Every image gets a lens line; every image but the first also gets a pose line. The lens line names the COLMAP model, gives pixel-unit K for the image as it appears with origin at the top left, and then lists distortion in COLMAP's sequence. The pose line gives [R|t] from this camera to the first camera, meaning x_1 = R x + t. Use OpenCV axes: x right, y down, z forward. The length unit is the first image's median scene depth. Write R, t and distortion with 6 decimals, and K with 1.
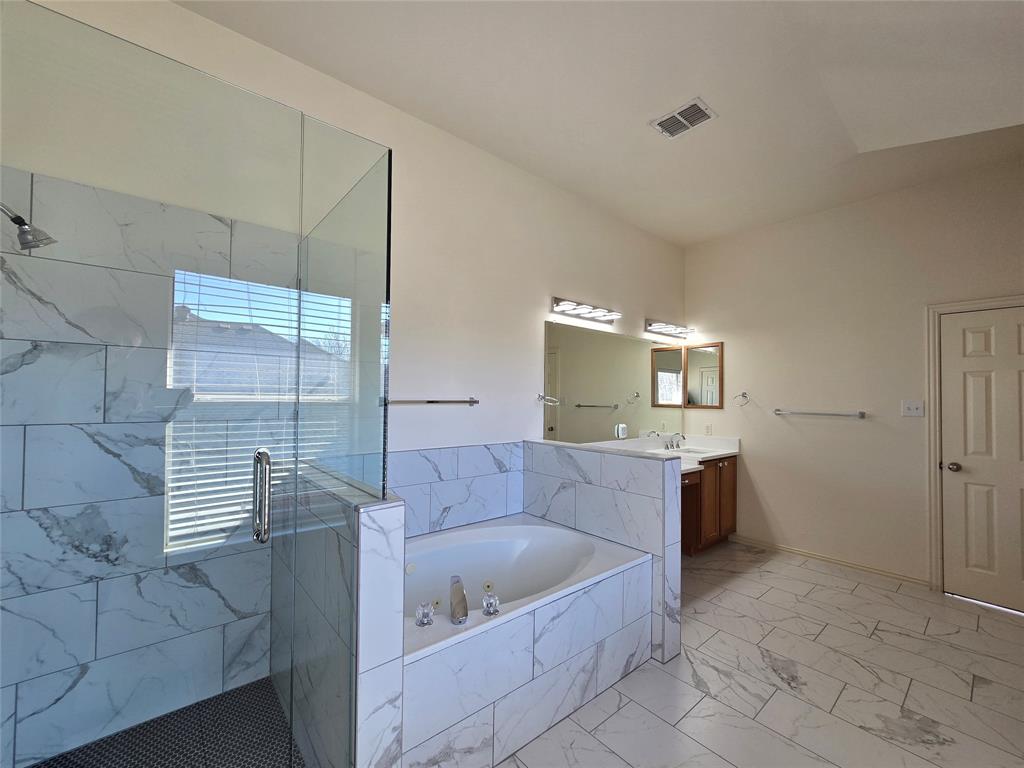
lens RADIAL K [[418.9, 0, 509.3], [0, 418.9, 383.0], [0, 0, 1]] dist [0.000832, 0.000373]
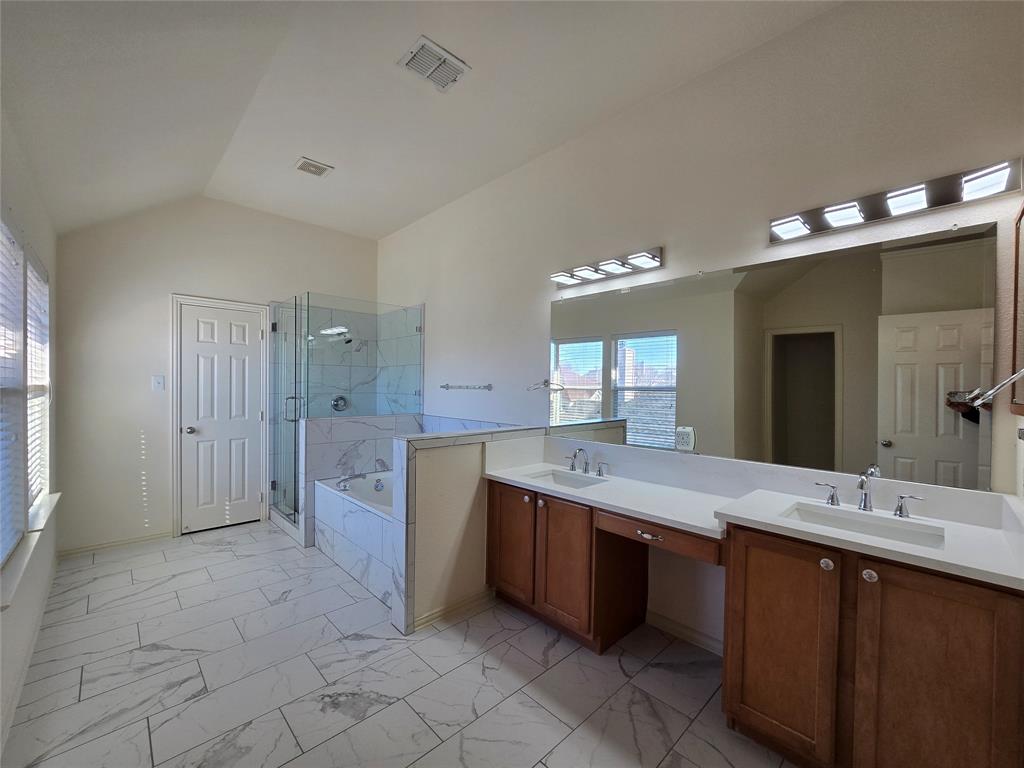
lens RADIAL K [[418.9, 0, 512.5], [0, 418.9, 390.8], [0, 0, 1]] dist [0.000832, 0.000373]
pose [[0.066817, 0.000907, -0.997765, 1.544640], [0.024466, 0.999697, 0.002547, 0.070088], [0.997465, -0.024581, 0.066774, 1.310105]]
